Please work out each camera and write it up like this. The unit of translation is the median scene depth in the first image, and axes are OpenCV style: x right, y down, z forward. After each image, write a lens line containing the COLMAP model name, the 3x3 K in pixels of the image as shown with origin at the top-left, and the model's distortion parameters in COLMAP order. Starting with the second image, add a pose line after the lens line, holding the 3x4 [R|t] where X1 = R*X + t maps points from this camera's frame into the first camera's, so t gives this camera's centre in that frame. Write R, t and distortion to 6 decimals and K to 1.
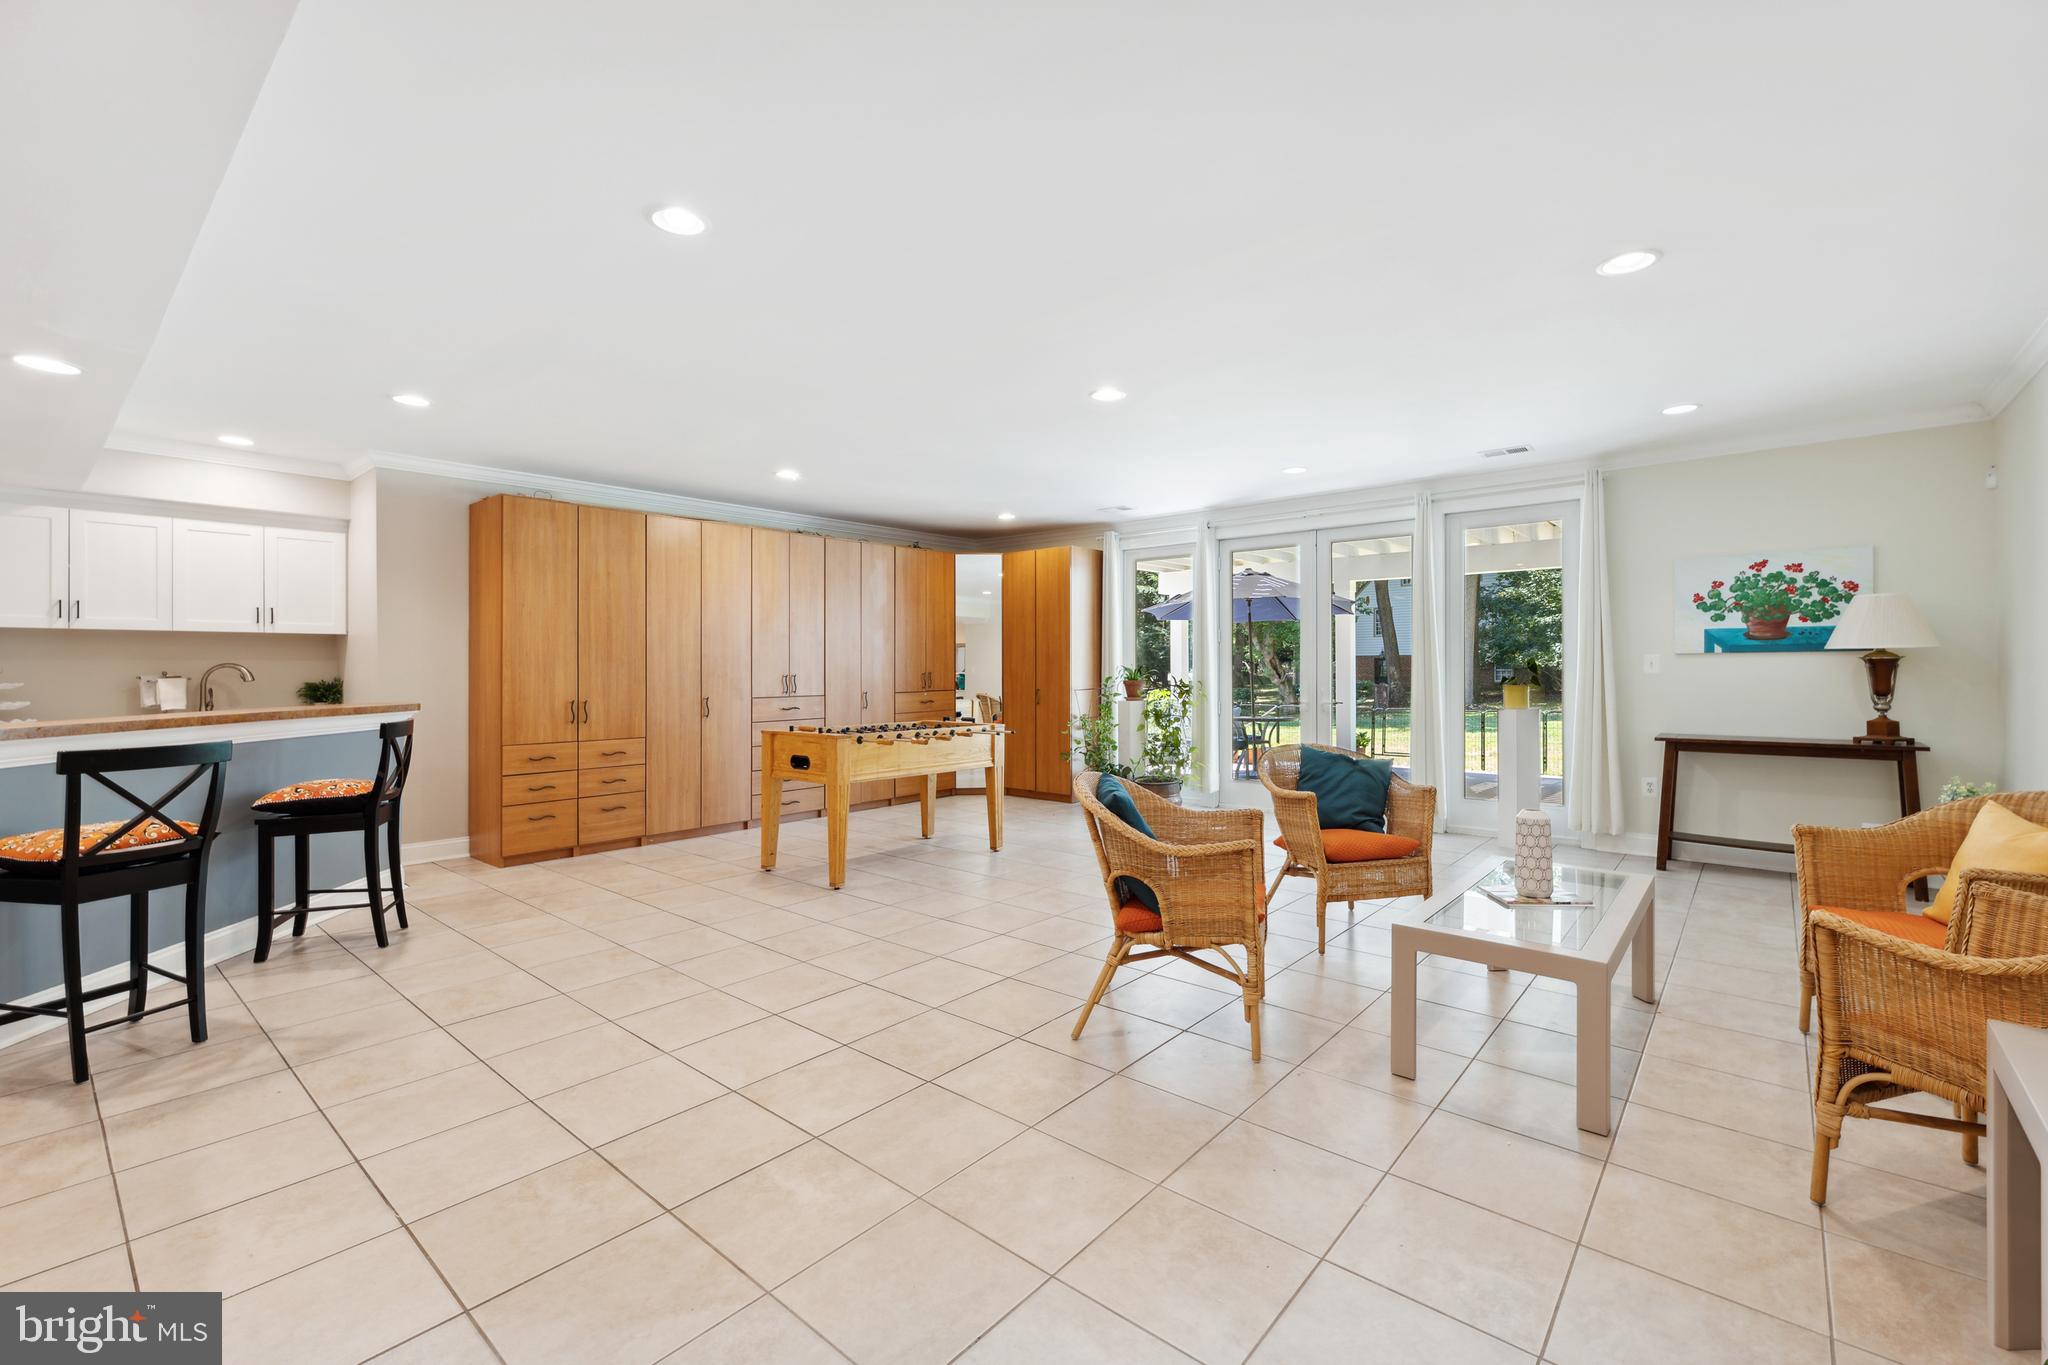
lens RADIAL K [[831.8, 0, 1041.5], [0, 831.8, 661.6], [0, 0, 1]] dist [-0.002126, -0.000720]
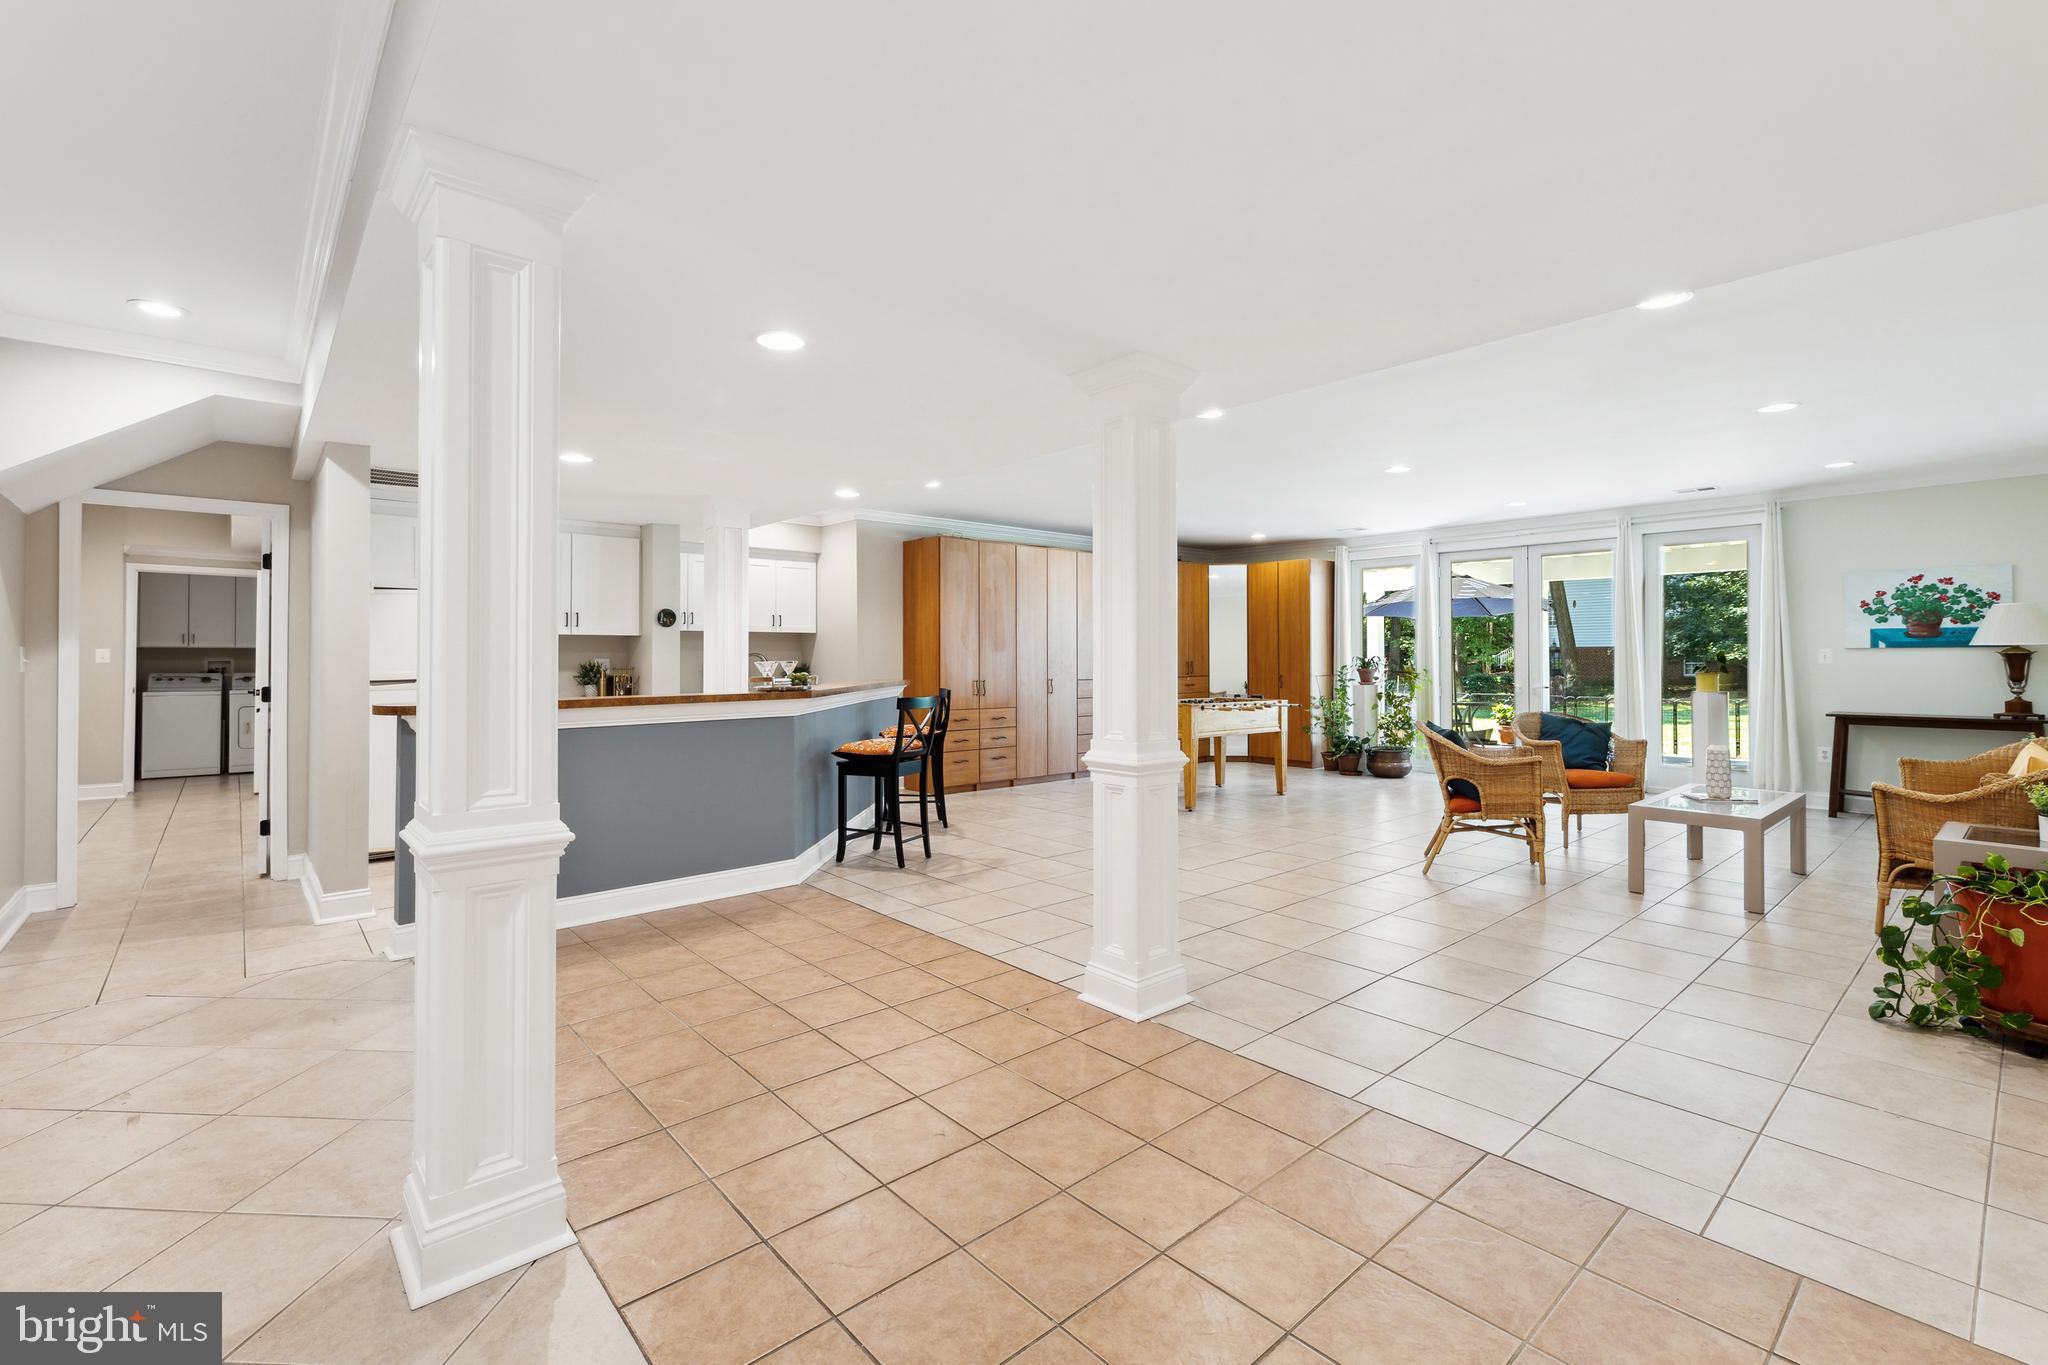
lens RADIAL K [[882.3, 0, 1035.7], [0, 882.3, 638.6], [0, 0, 1]] dist [-0.000462, 0.000158]
pose [[0.991051, 0.000808, -0.133484, -0.264909], [-0.002936, 0.999872, -0.015745, 0.000582], [0.133454, 0.015996, 0.990926, -0.471581]]
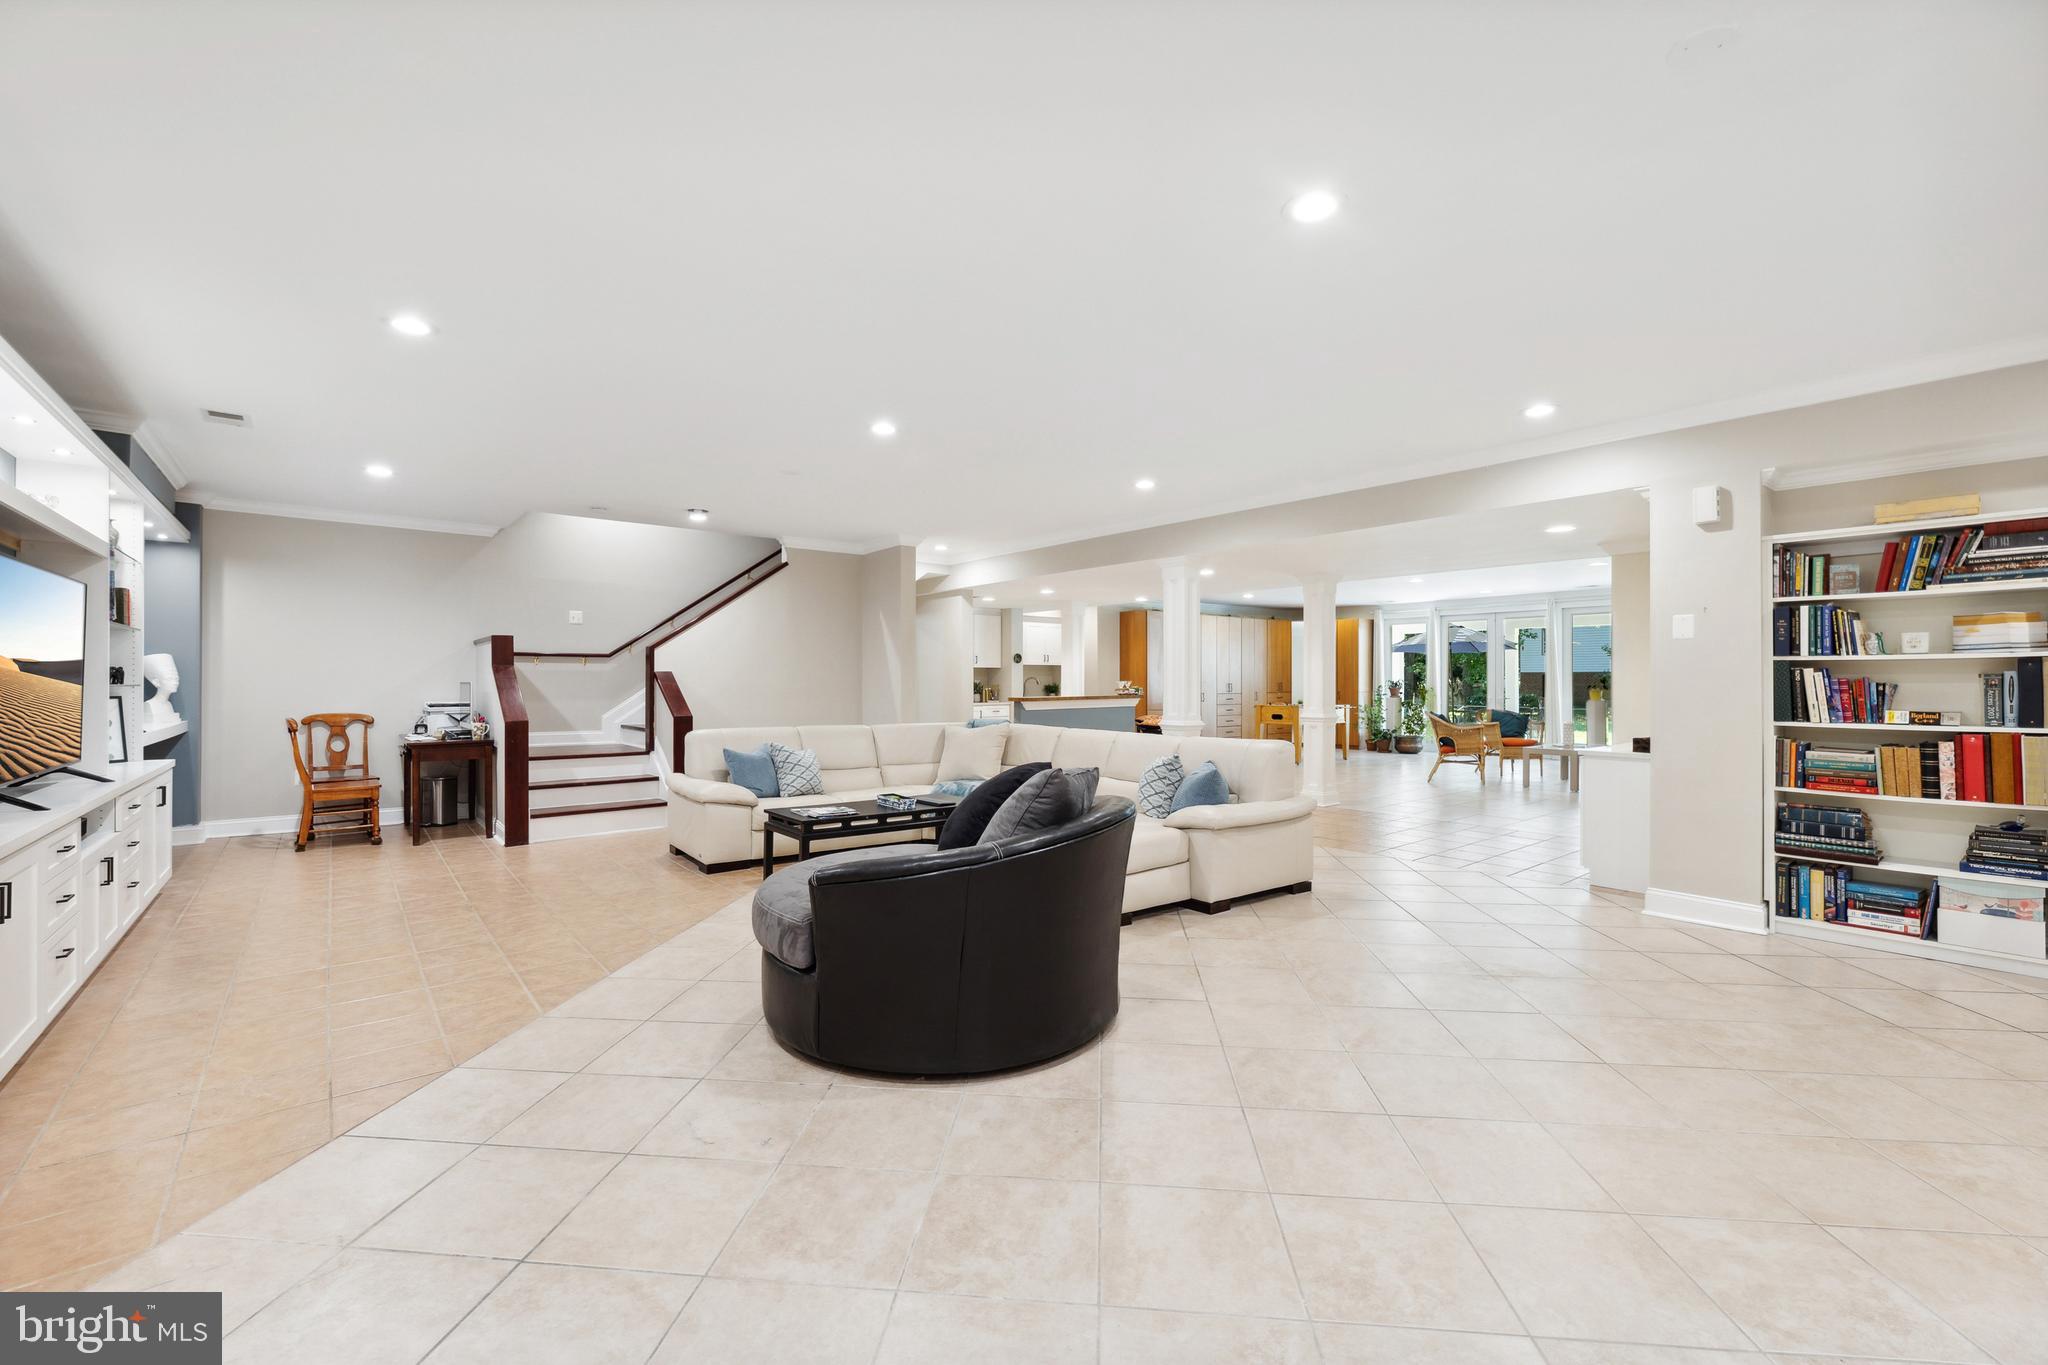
lens RADIAL K [[882.3, 0, 1011.6], [0, 882.3, 679.6], [0, 0, 1]] dist [-0.000462, 0.000158]
pose [[0.985908, 0.003855, -0.167246, -0.575457], [-0.003272, 0.999988, 0.003764, -0.000209], [0.167259, -0.003164, 0.985908, -1.604293]]
